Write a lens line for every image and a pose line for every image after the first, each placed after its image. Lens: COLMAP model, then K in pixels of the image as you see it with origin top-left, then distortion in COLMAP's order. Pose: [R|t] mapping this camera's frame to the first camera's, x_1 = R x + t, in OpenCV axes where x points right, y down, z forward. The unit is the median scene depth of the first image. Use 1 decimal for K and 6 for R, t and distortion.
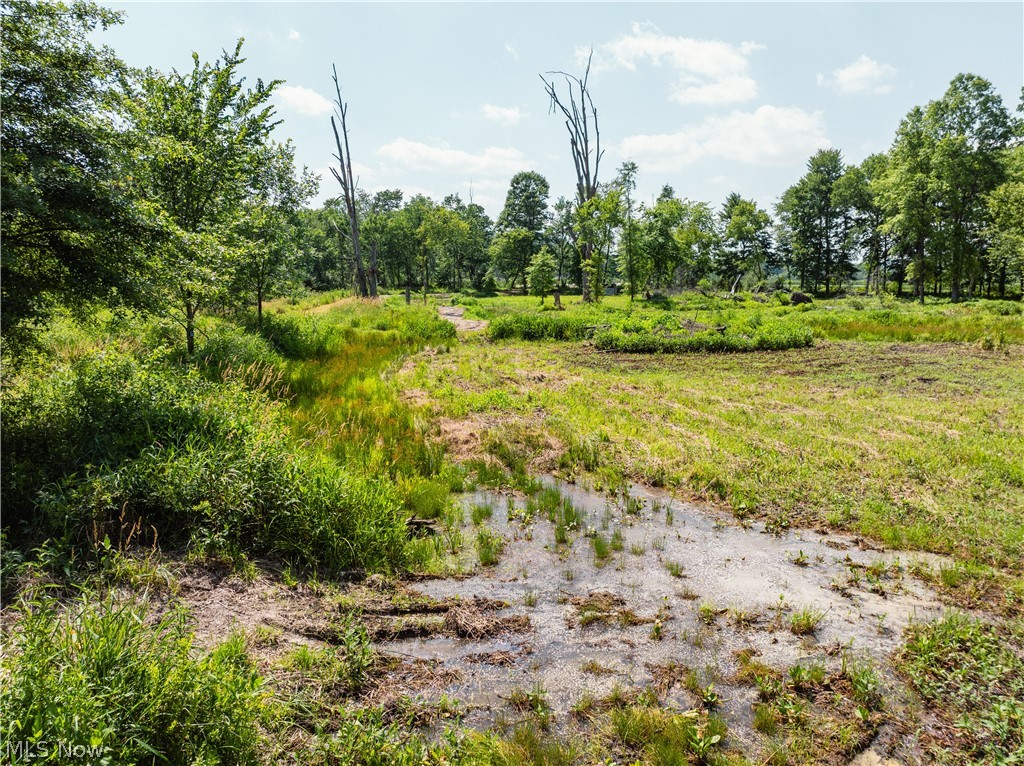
lens RADIAL K [[719.6, 0, 518.9], [0, 719.6, 386.8], [0, 0, 1]] dist [-0.050281, 0.025157]
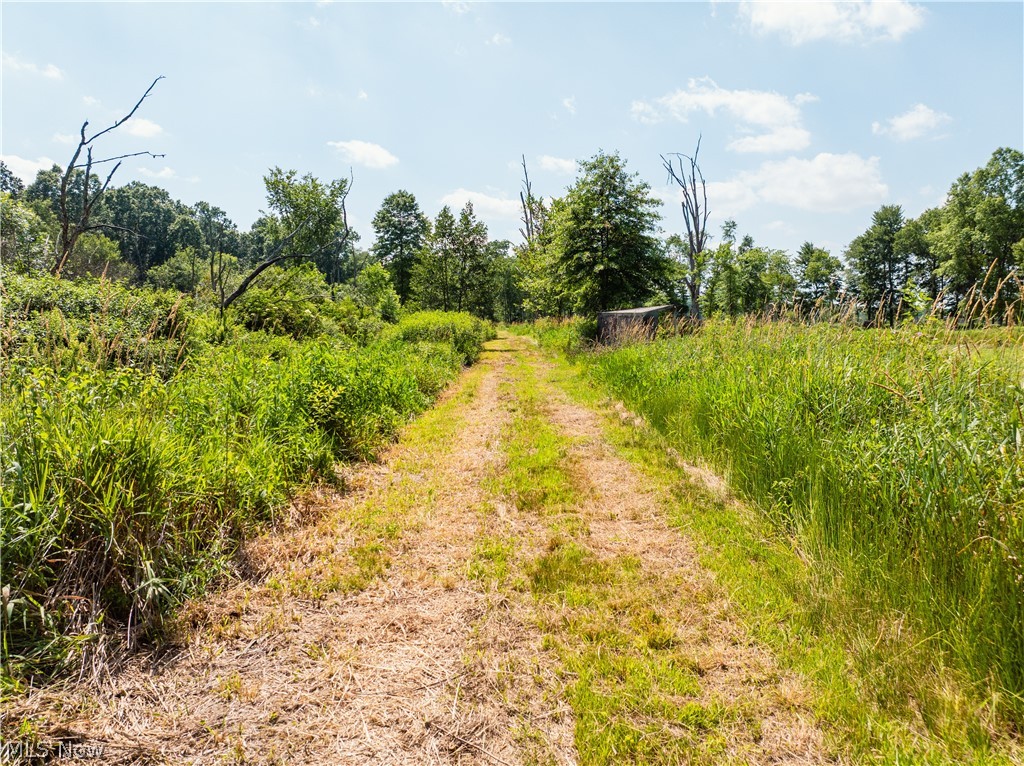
lens RADIAL K [[719.6, 0, 510.8], [0, 719.6, 377.6], [0, 0, 1]] dist [-0.050281, 0.025157]
pose [[0.996621, 0.008410, -0.081709, -0.092149], [-0.014507, 0.997130, -0.074312, 0.046795], [0.080849, 0.075246, 0.993882, -0.197865]]
